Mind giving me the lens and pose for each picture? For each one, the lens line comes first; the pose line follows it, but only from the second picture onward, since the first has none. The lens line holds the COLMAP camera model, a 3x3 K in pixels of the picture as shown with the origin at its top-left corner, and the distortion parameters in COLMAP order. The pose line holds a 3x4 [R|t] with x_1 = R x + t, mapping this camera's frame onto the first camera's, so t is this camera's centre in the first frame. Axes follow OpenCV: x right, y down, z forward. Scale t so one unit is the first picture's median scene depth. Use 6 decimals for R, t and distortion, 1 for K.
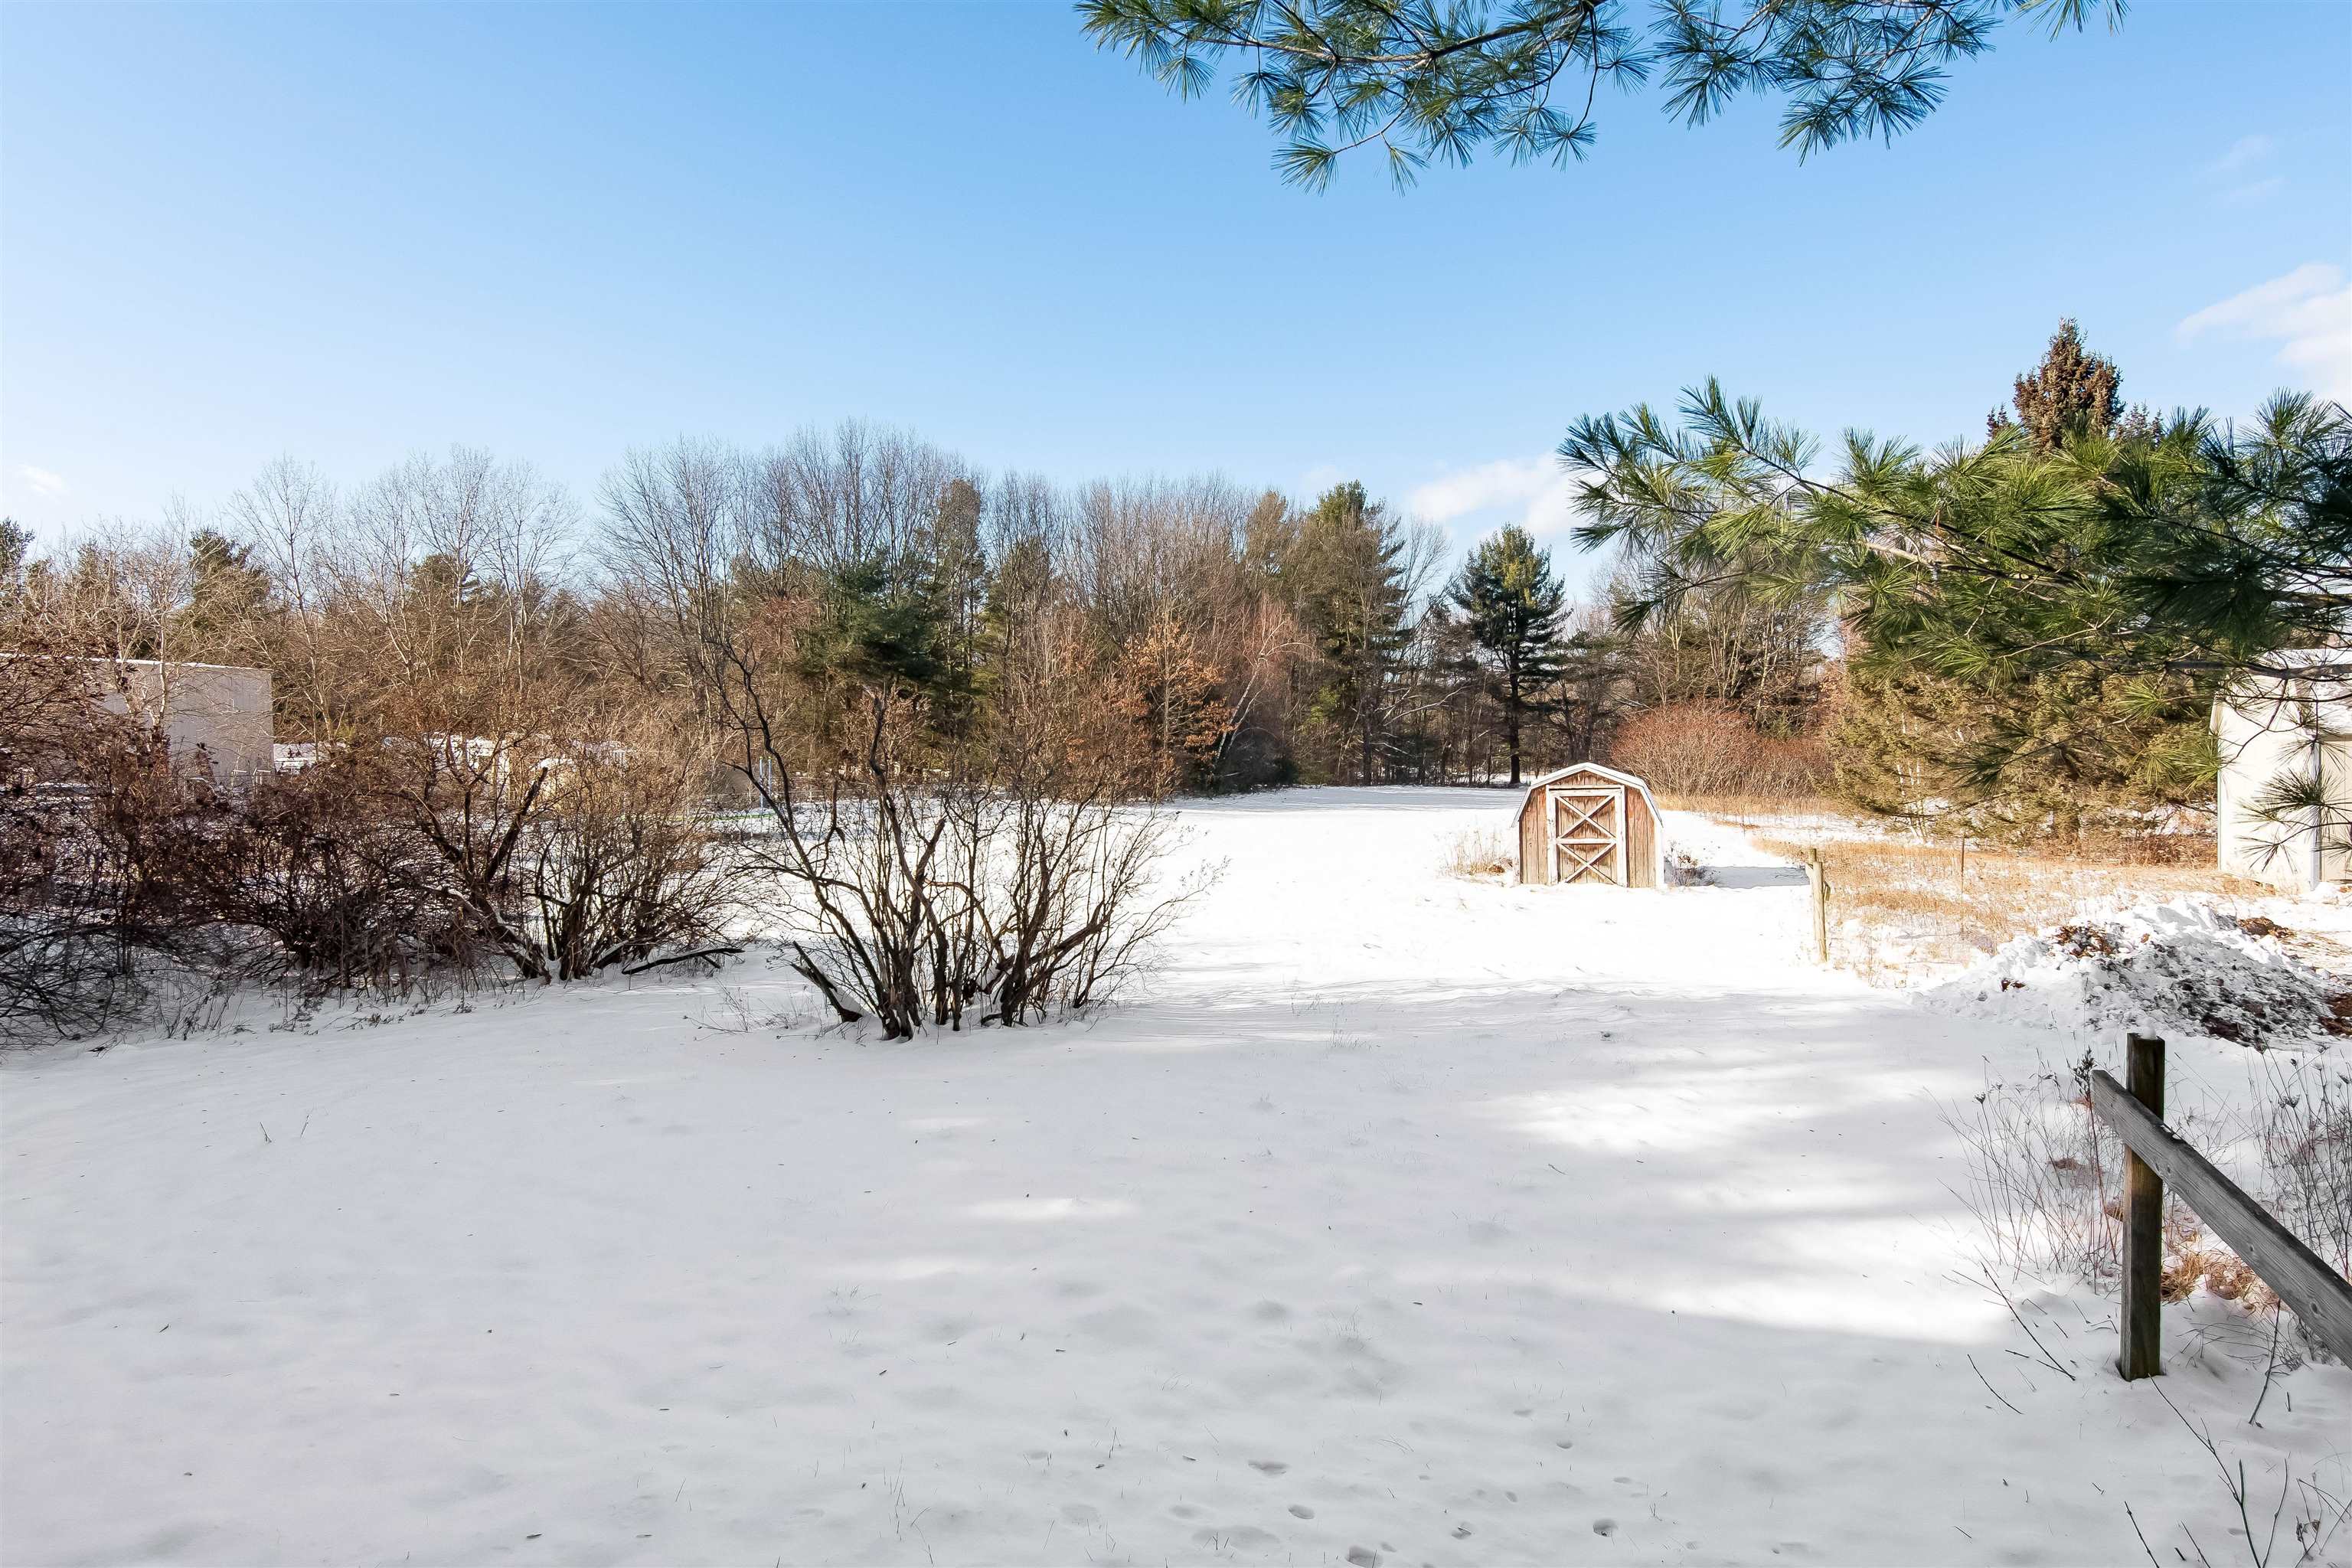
lens RADIAL K [[1275.3, 0, 1160.2], [0, 1275.3, 799.8], [0, 0, 1]] dist [-0.024560, -0.001935]
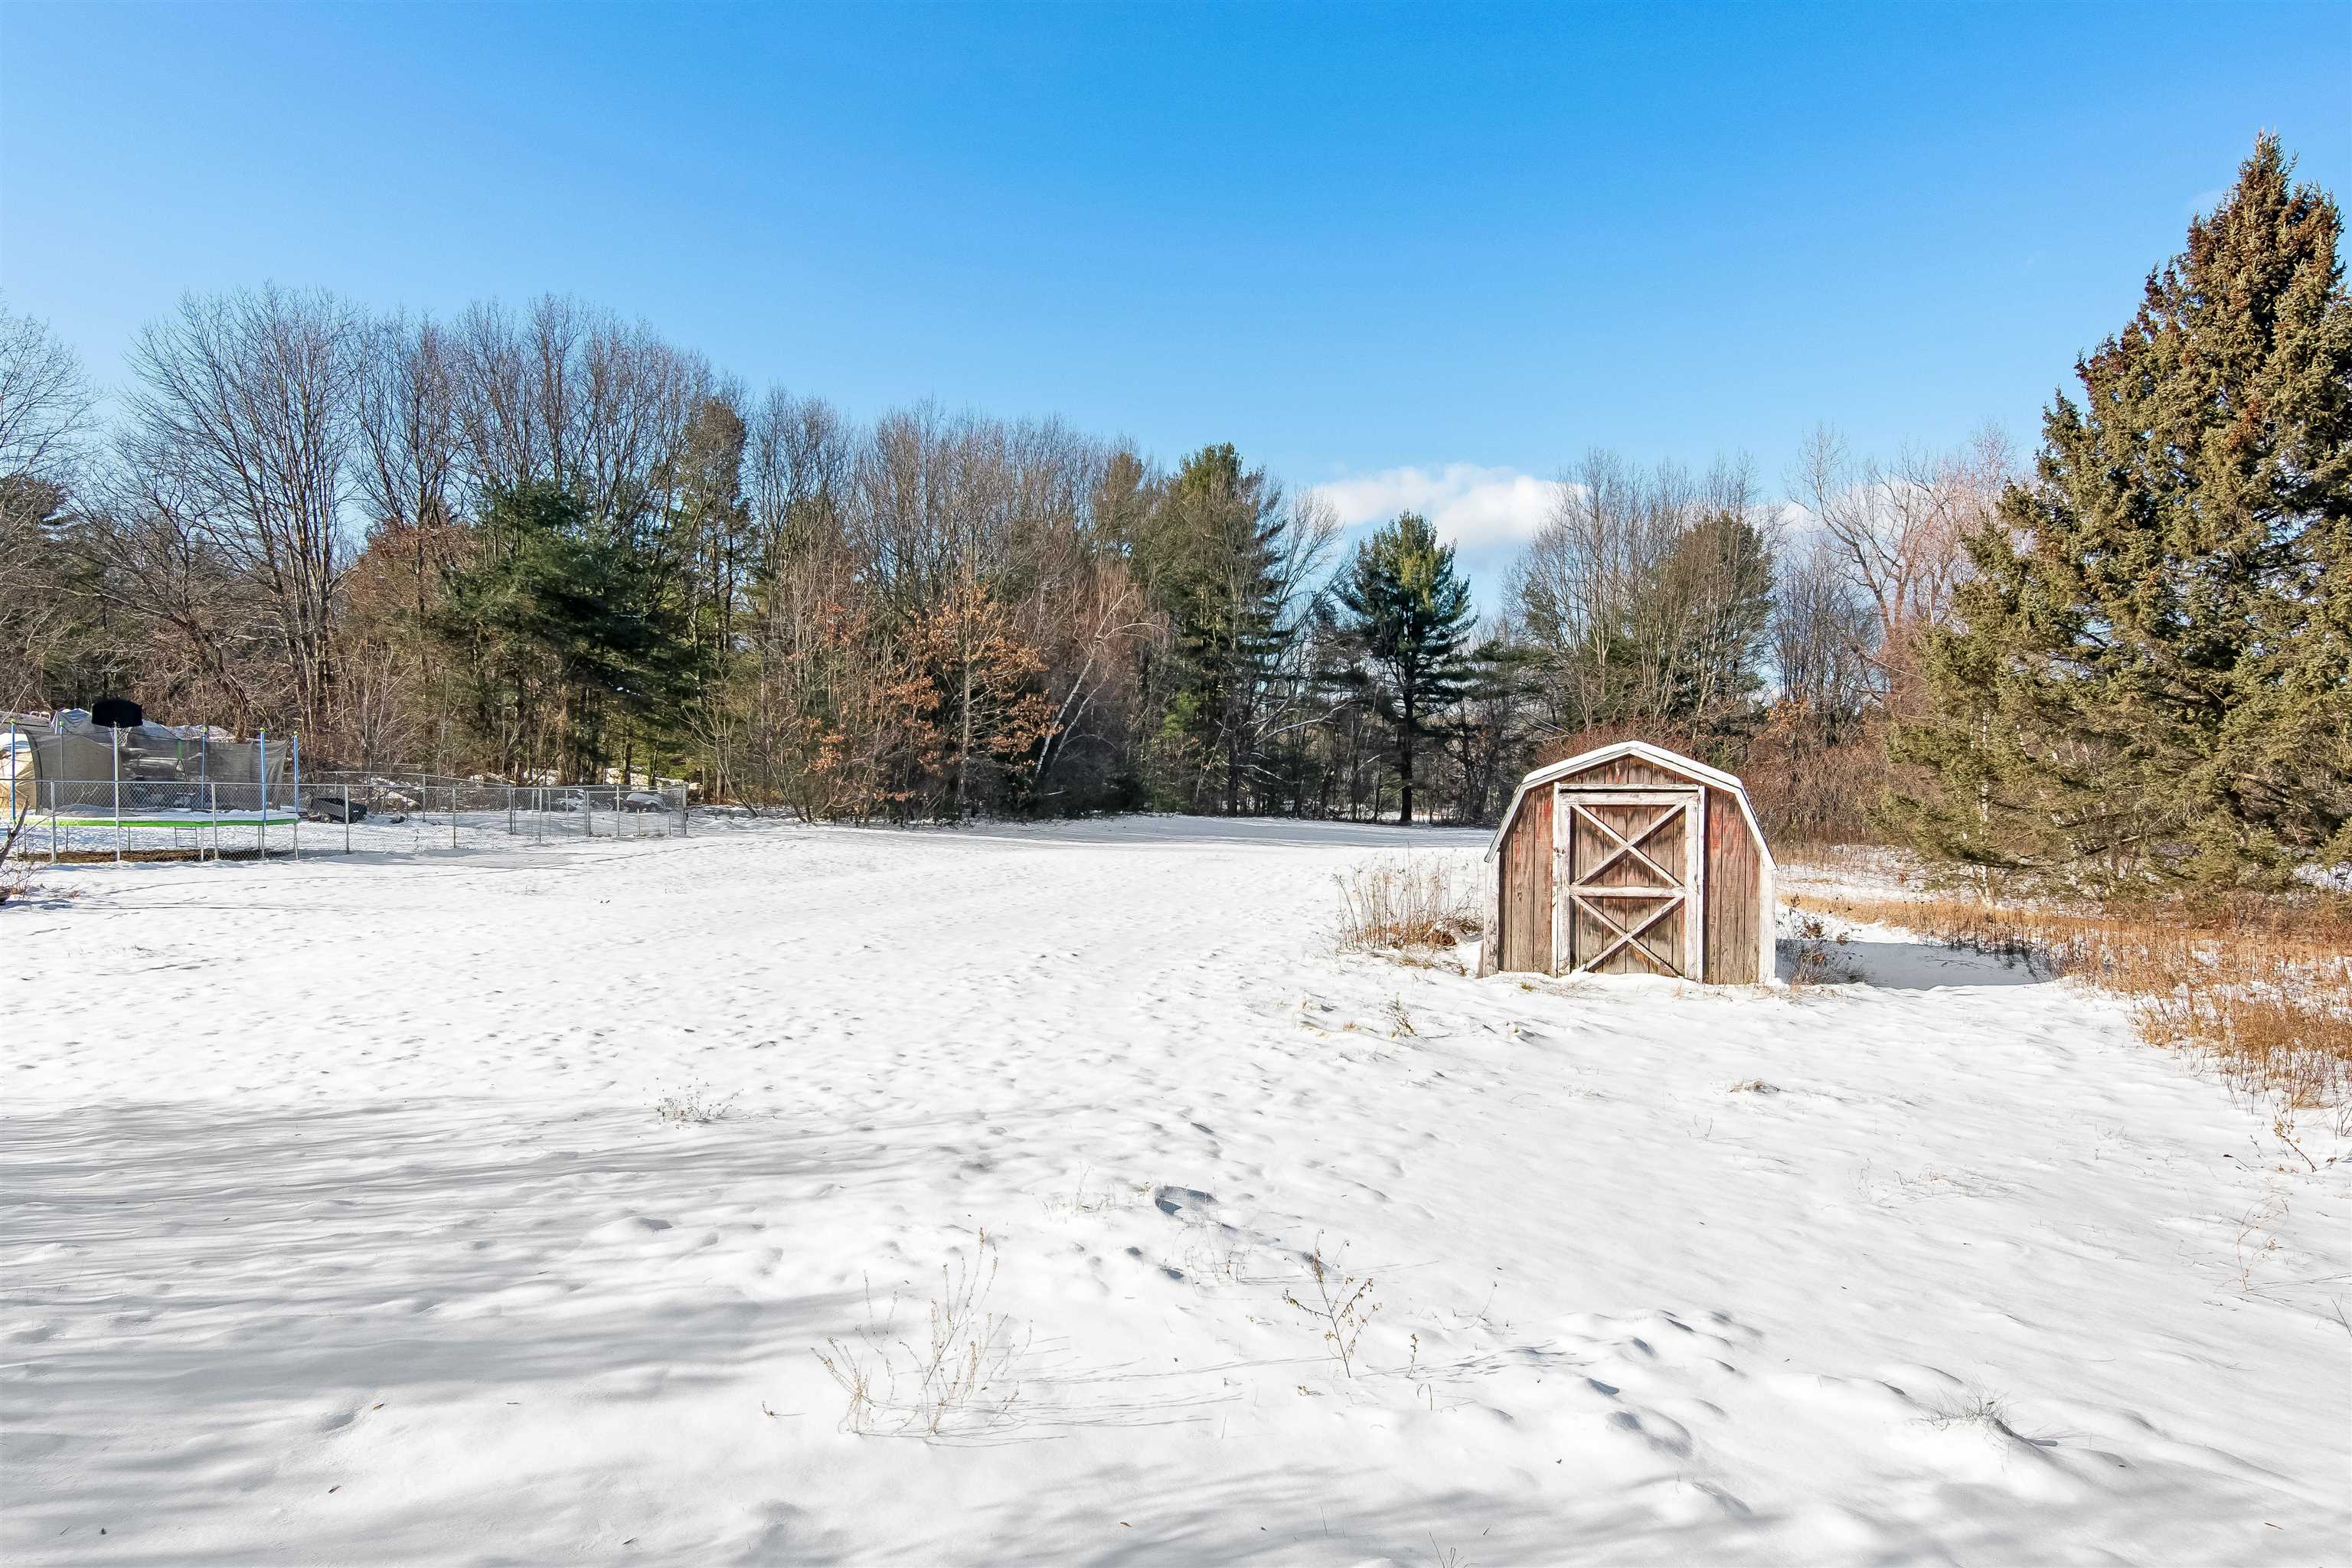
lens RADIAL K [[1409.4, 0, 1218.1], [0, 1409.4, 871.0], [0, 0, 1]] dist [0.004523, 0.001068]
pose [[0.988600, 0.022498, 0.148878, 0.022223], [-0.026032, 0.999423, 0.021836, 0.004169], [-0.148301, -0.025463, 0.988614, 0.121044]]
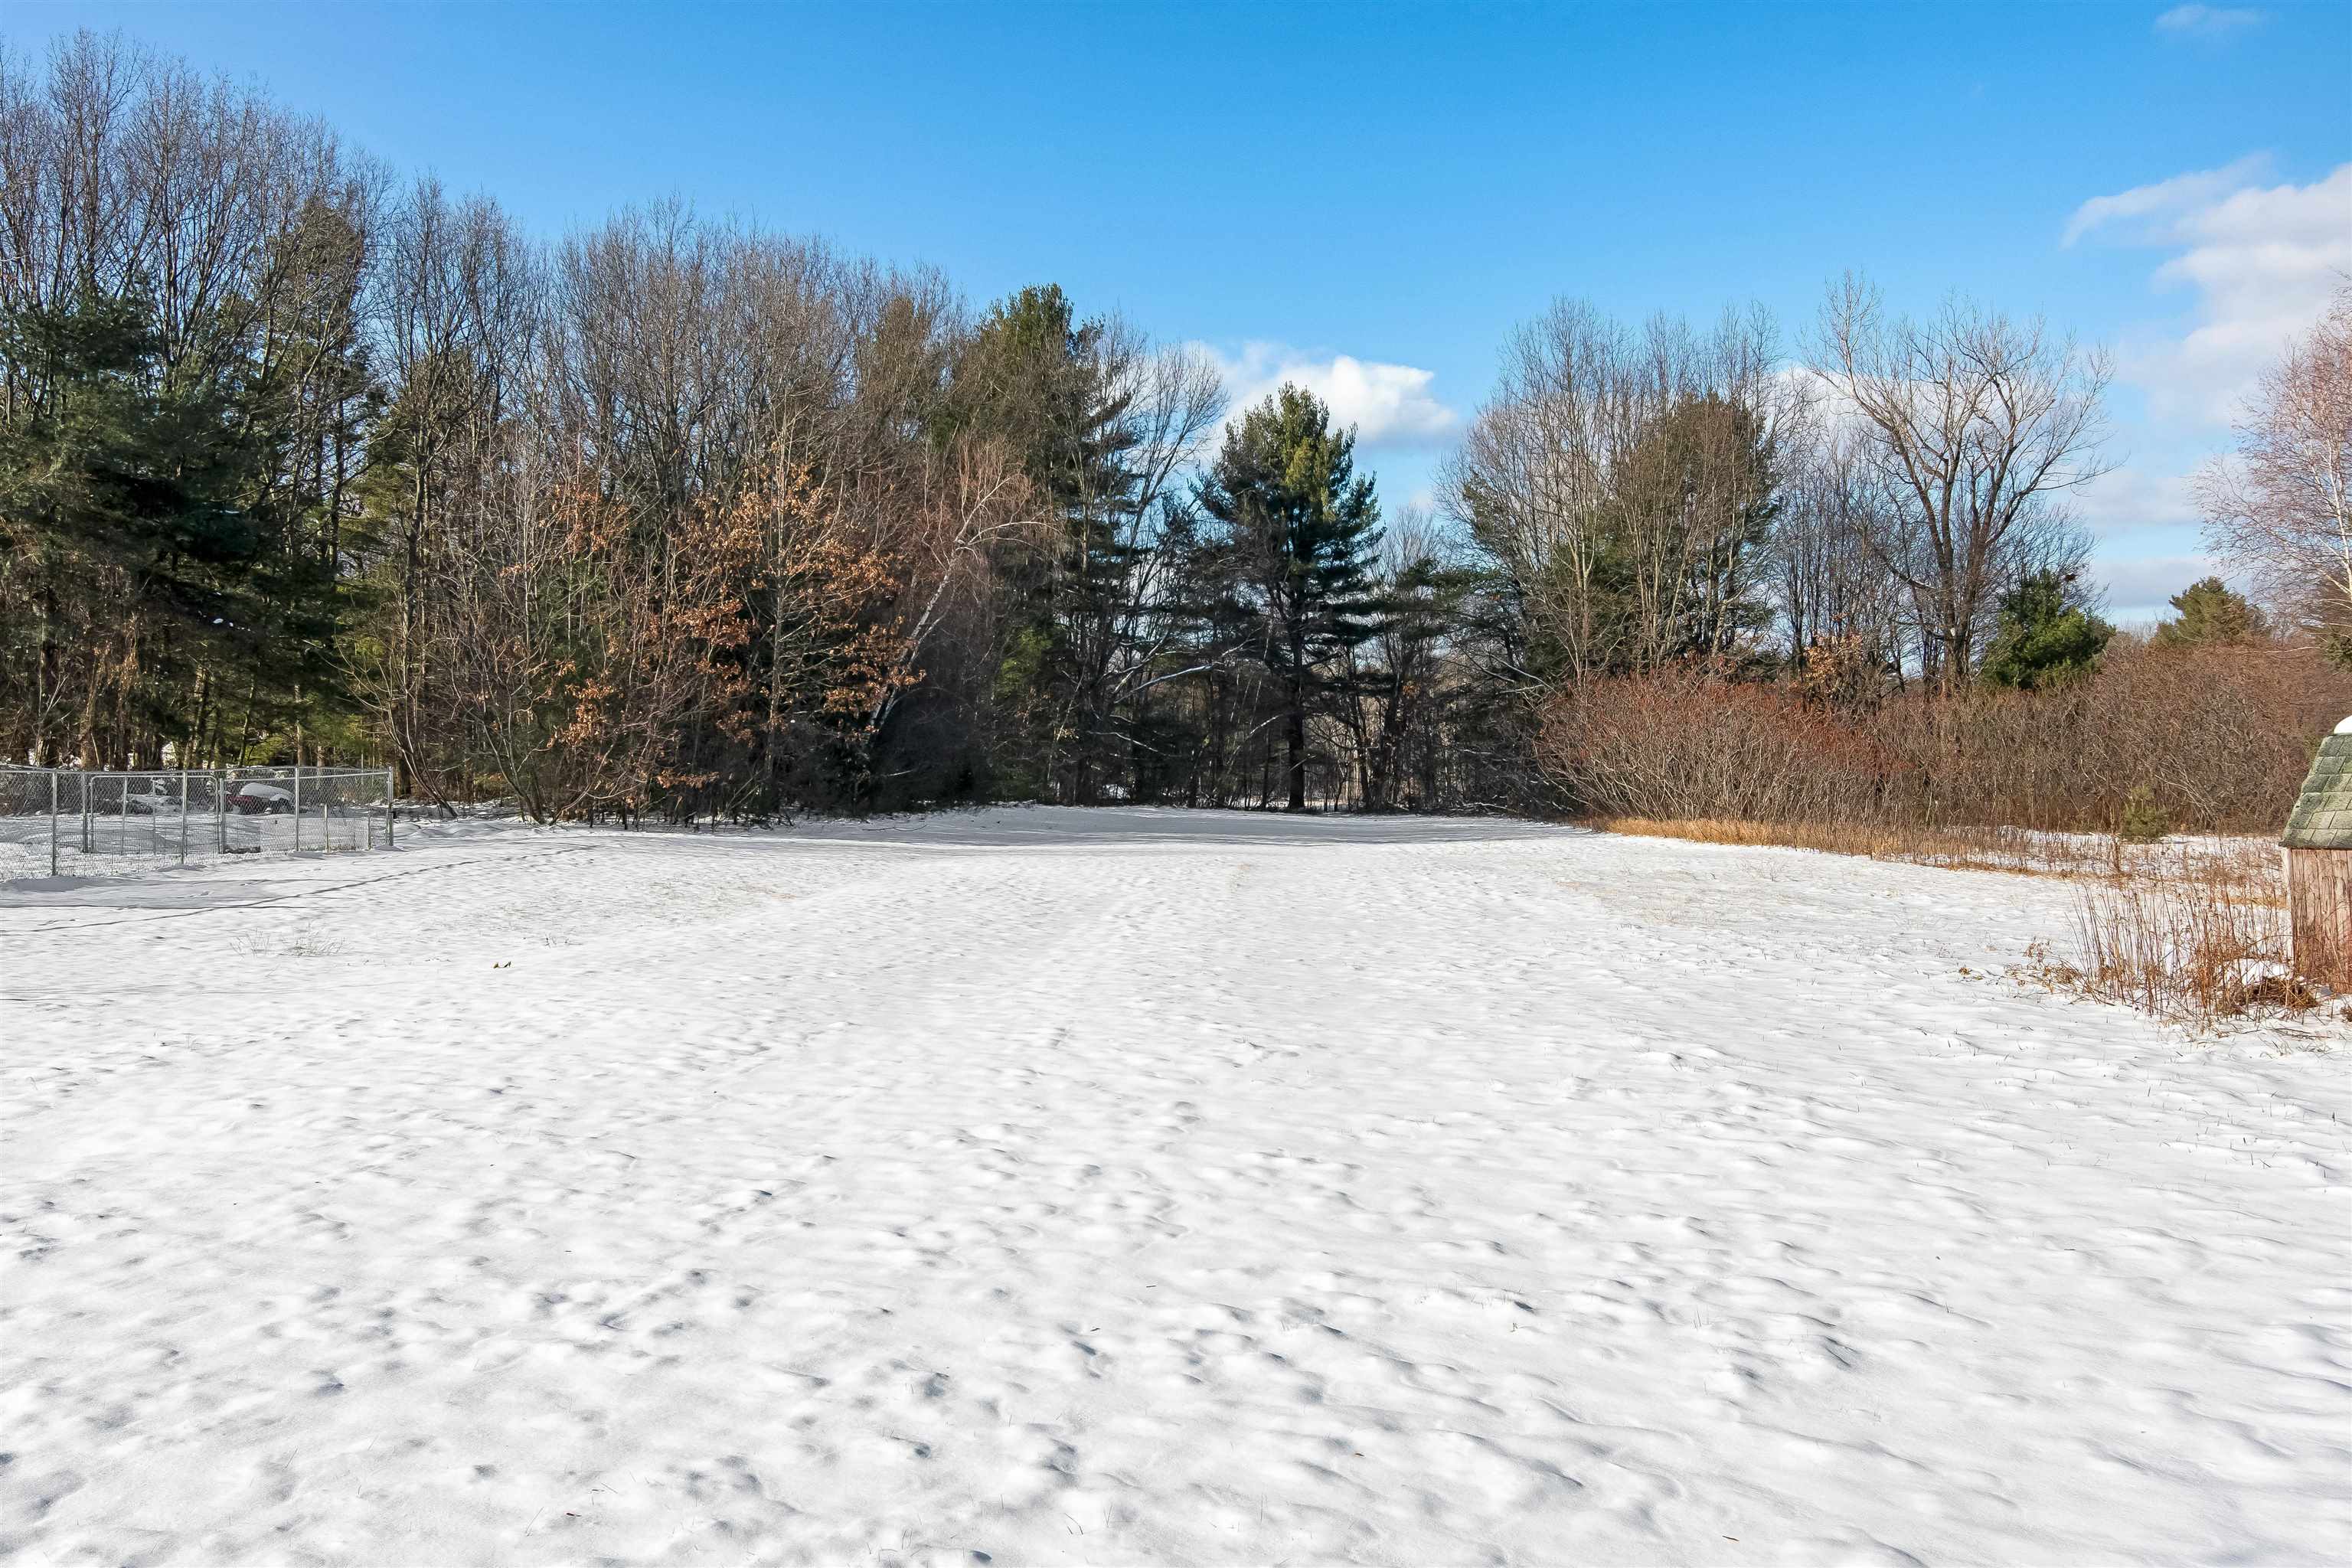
lens RADIAL K [[1887.1, 0, 1188.6], [0, 1887.1, 774.8], [0, 0, 1]] dist [0.013350, -0.048730]
pose [[0.958694, 0.014530, 0.284068, -0.036856], [-0.004325, 0.999324, -0.036518, 0.005732], [-0.284407, 0.033781, 0.958108, 0.192999]]
